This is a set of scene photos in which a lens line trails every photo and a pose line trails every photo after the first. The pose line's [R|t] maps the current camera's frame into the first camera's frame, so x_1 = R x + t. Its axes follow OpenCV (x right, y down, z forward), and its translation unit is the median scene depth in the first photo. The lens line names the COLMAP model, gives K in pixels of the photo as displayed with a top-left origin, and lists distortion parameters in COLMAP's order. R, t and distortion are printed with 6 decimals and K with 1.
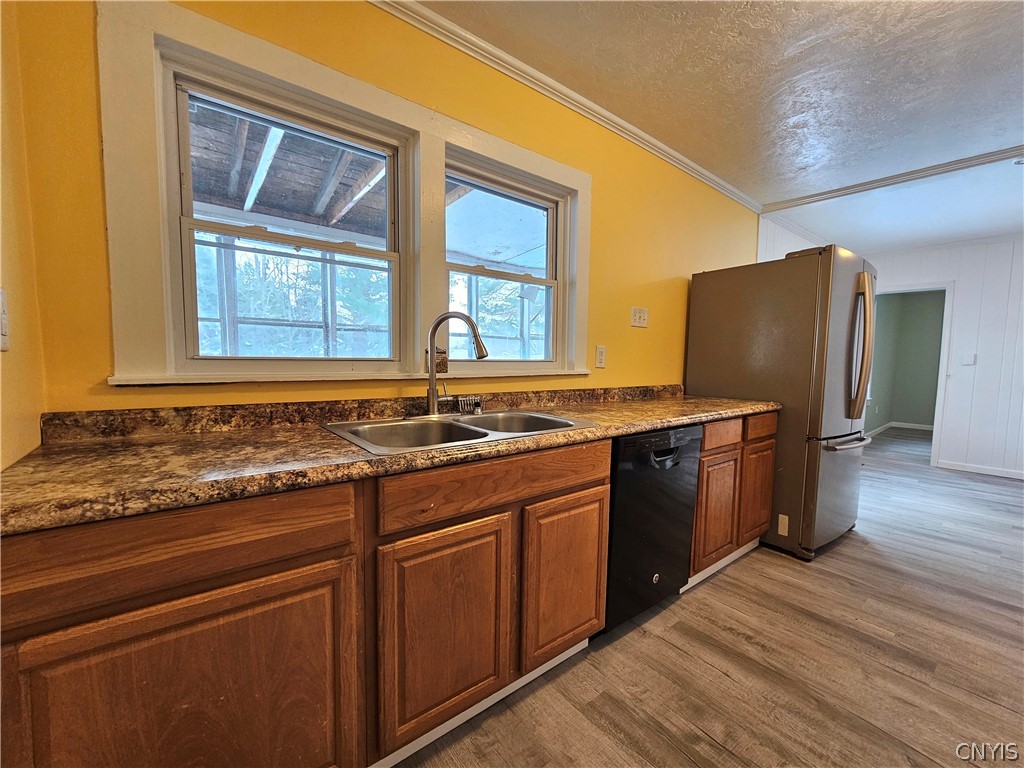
lens RADIAL K [[420.1, 0, 509.6], [0, 420.1, 391.4], [0, 0, 1]] dist [-0.003197, 0.001669]
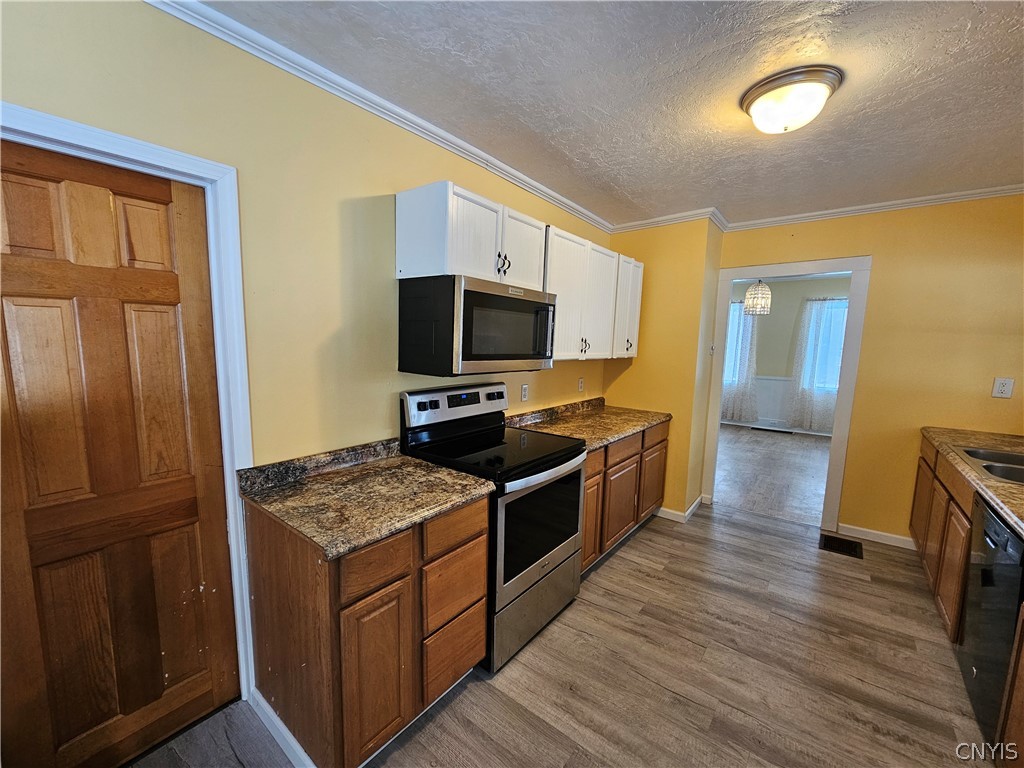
lens RADIAL K [[420.1, 0, 506.4], [0, 420.1, 392.2], [0, 0, 1]] dist [-0.003197, 0.001669]
pose [[-0.970990, -0.006251, -0.239040, 1.577186], [-0.055589, 0.978171, 0.200226, -0.279901], [0.232571, 0.207706, -0.950142, 1.521958]]
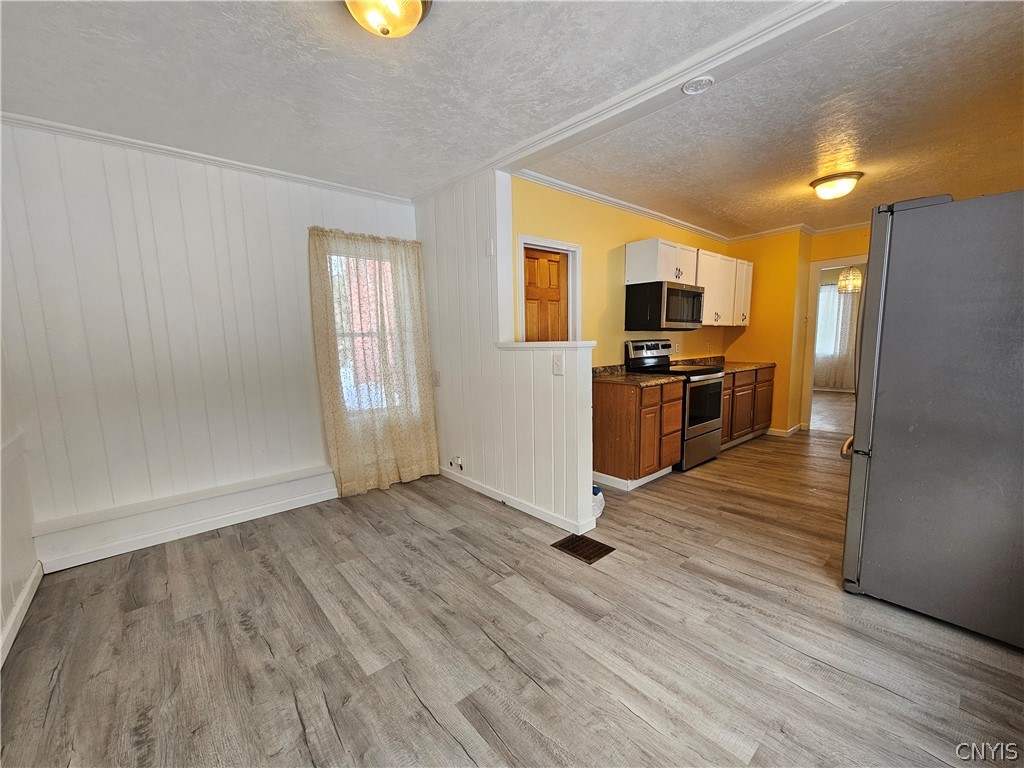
lens RADIAL K [[420.1, 0, 506.7], [0, 420.1, 393.8], [0, 0, 1]] dist [-0.003197, 0.001669]
pose [[-0.998861, 0.013520, -0.045763, 2.357540], [0.003705, 0.978099, 0.208106, -0.232286], [0.047574, 0.207700, -0.977035, 2.656729]]
